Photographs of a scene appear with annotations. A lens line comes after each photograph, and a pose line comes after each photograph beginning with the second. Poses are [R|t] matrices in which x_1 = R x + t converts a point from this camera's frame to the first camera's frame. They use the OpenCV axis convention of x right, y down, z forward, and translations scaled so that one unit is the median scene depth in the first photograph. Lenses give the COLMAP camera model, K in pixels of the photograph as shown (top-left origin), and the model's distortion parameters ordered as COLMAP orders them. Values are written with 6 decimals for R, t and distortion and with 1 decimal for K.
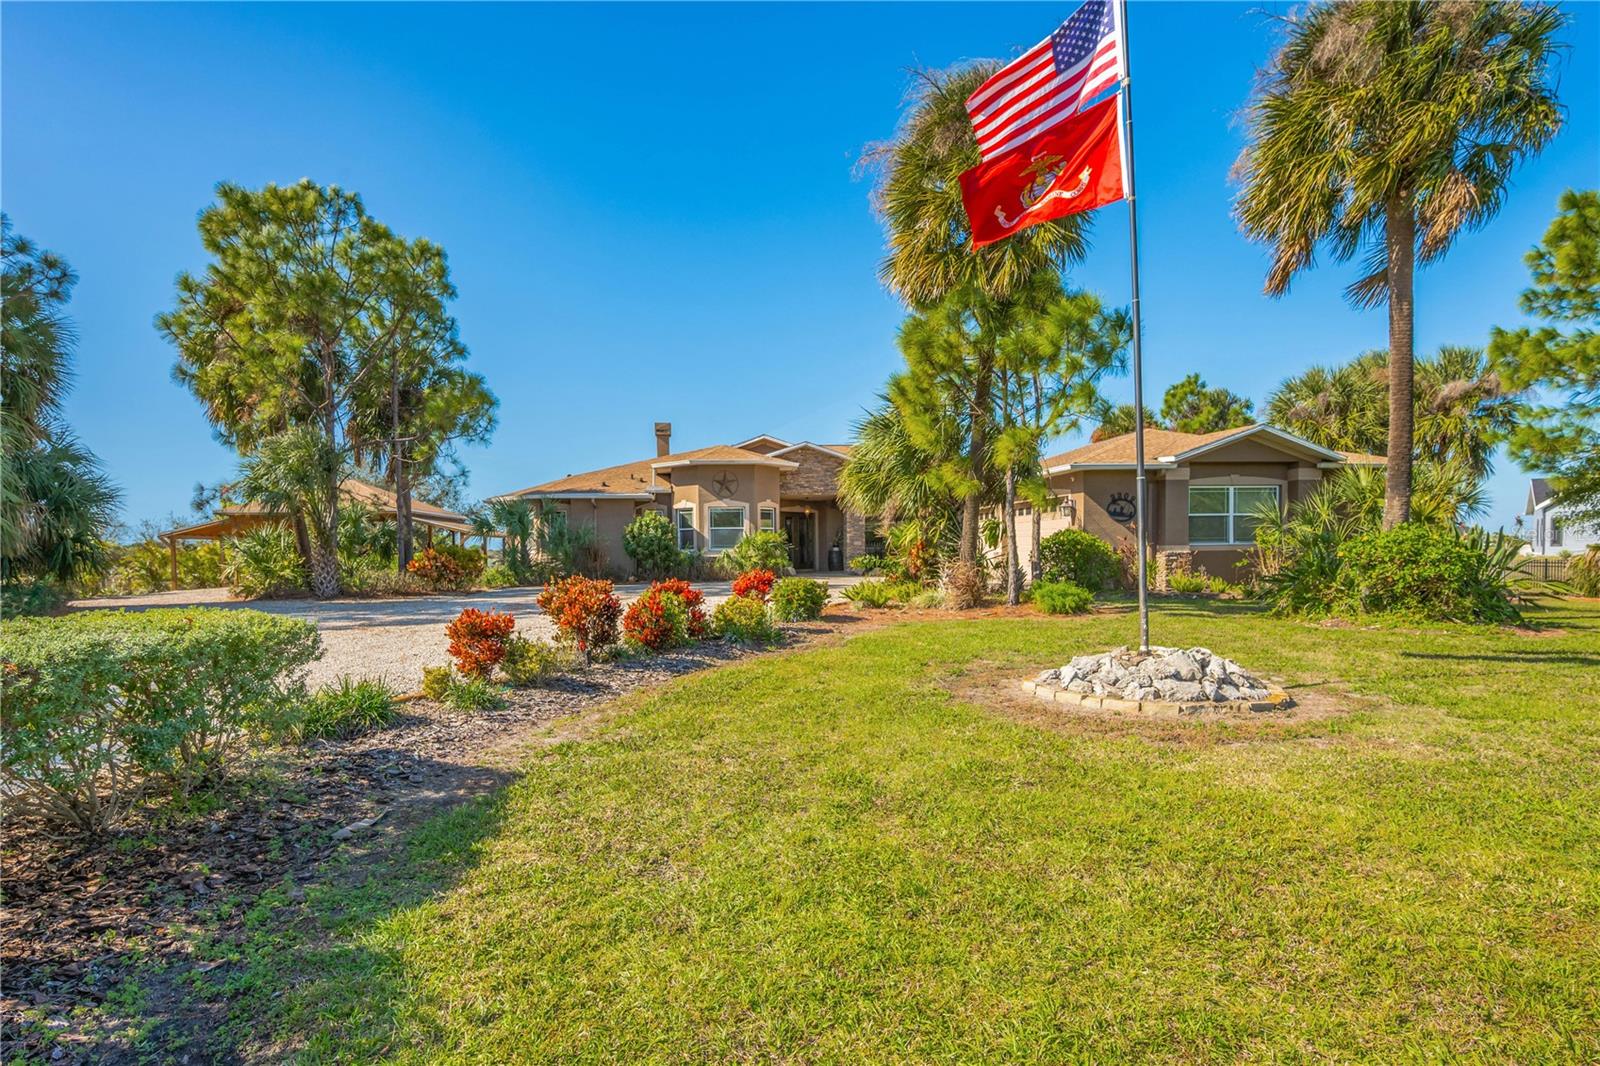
lens RADIAL K [[804.3, 0, 742.2], [0, 804.3, 572.9], [0, 0, 1]] dist [0.000789, 0.000145]
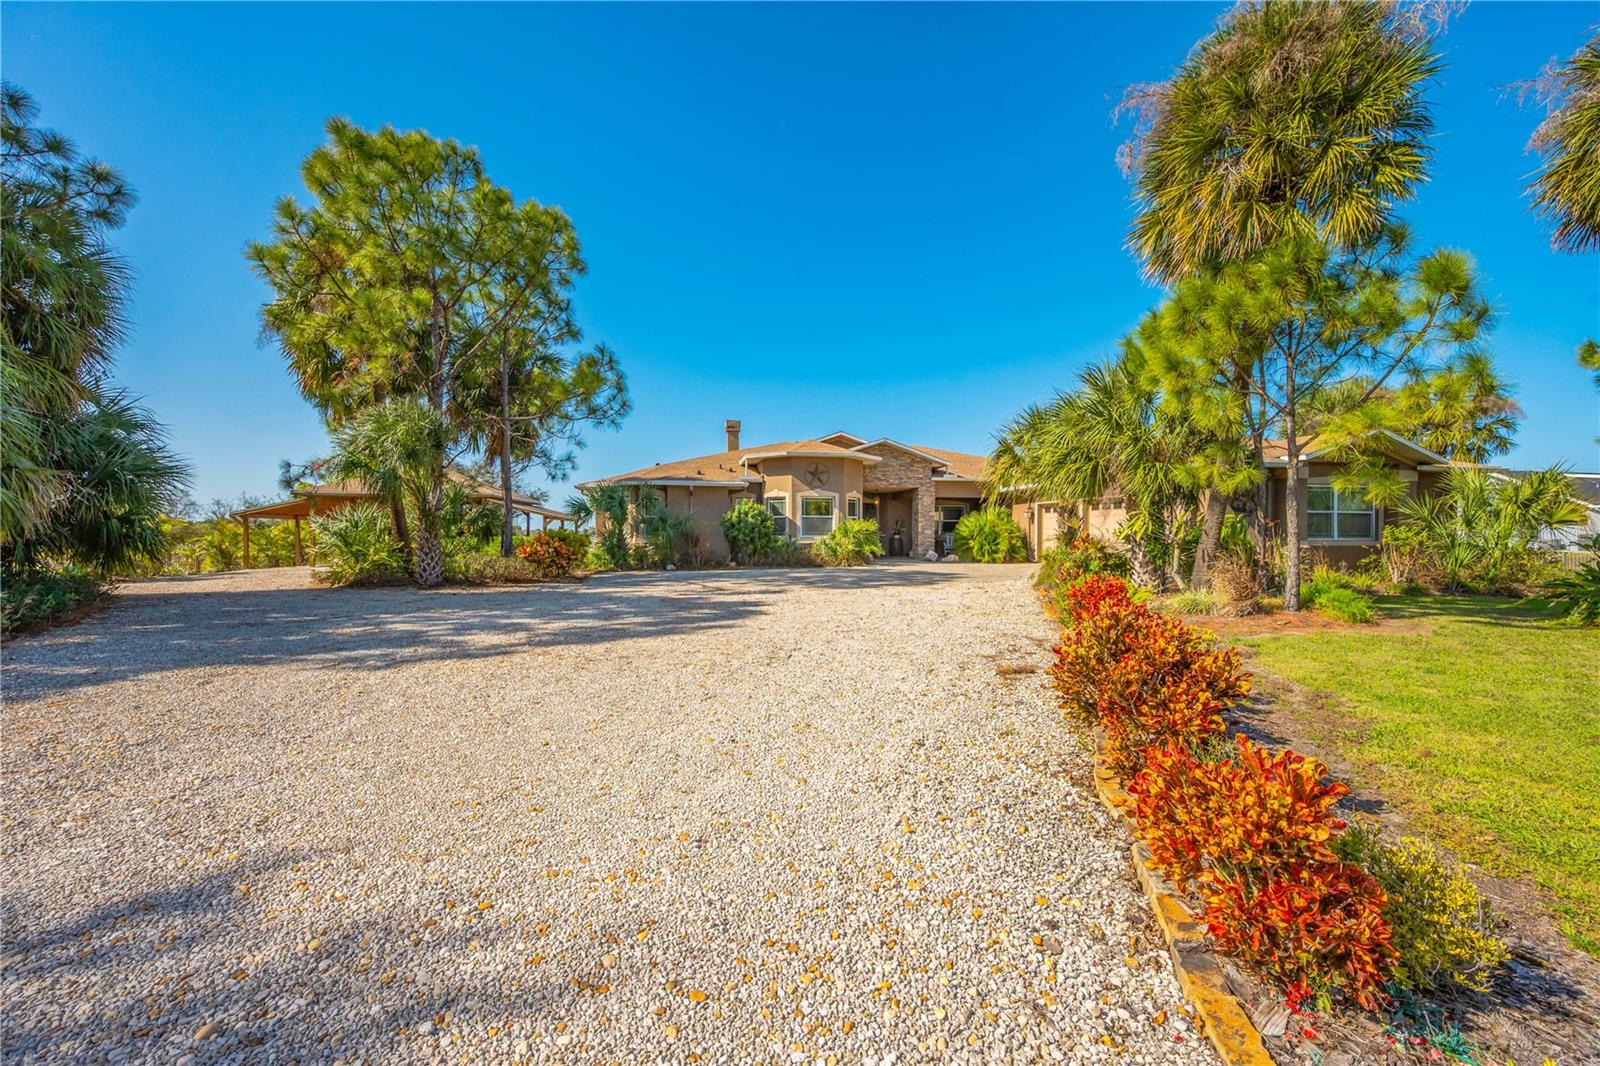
lens RADIAL K [[630.8, 0, 804.7], [0, 630.8, 531.1], [0, 0, 1]] dist [0.000094, 0.000197]
pose [[0.993577, 0.013194, 0.112386, -0.132621], [-0.009695, 0.999453, -0.031627, -0.010081], [-0.112742, 0.030335, 0.993161, 0.179443]]
